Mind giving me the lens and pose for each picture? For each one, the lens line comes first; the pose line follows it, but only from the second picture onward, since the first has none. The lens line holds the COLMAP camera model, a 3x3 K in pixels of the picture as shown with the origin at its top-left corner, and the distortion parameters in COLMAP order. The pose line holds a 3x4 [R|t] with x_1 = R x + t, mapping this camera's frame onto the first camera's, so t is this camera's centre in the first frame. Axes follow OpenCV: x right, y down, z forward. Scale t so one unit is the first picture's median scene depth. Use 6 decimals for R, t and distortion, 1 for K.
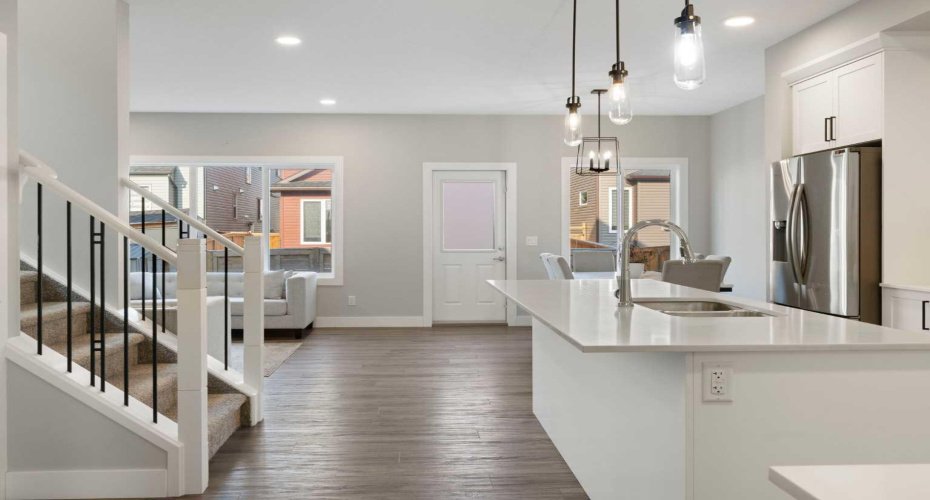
lens RADIAL K [[730.2, 0, 460.1], [0, 730.2, 236.2], [0, 0, 1]] dist [0.058609, 0.000817]
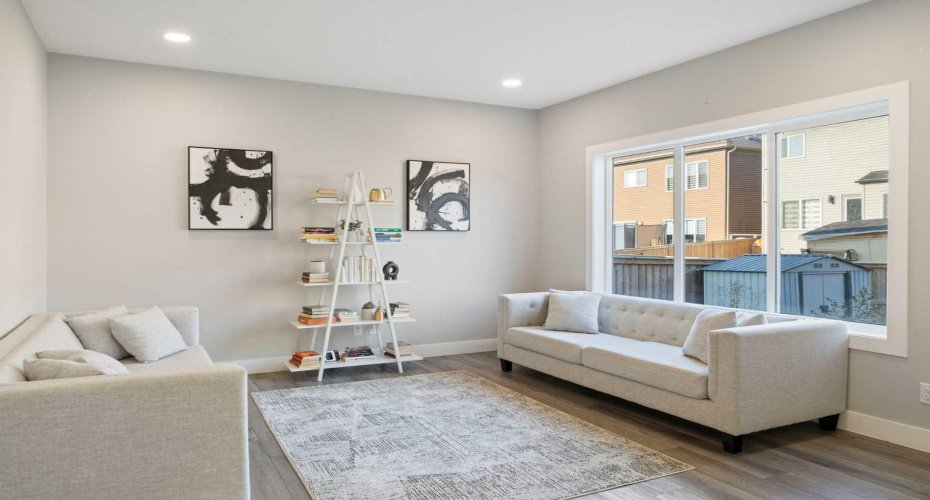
lens RADIAL K [[609.6, 0, 452.1], [0, 609.6, 246.5], [0, 0, 1]] dist [0.001043, 0.000412]
pose [[0.392811, 0.005638, -0.919602, 0.083862], [-0.004779, 0.999980, 0.004089, -0.003489], [0.919607, 0.002789, 0.392830, 0.577258]]
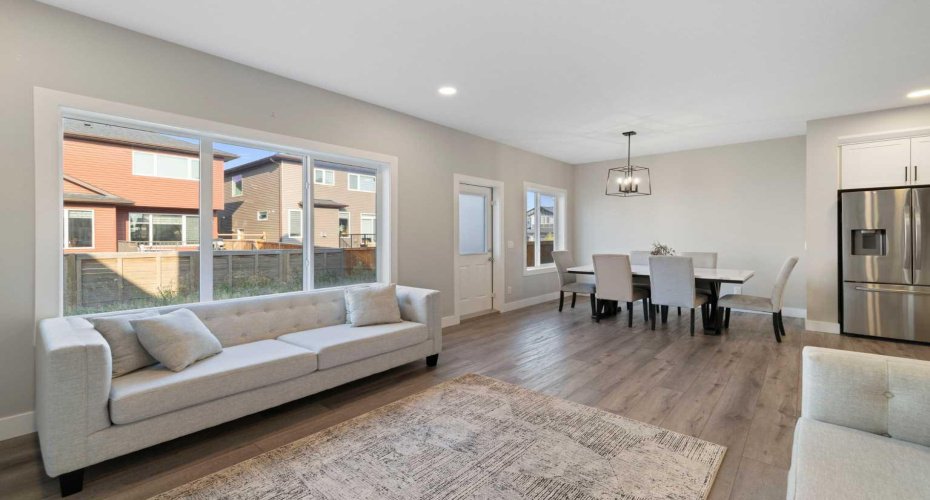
lens RADIAL K [[393.6, 0, 464.6], [0, 393.6, 244.2], [0, 0, 1]] dist [0.014481, 0.000006]
pose [[0.698511, -0.017402, 0.715388, -0.462953], [0.010272, 0.999845, 0.014291, -0.004061], [-0.715526, -0.002634, 0.698581, 0.582866]]
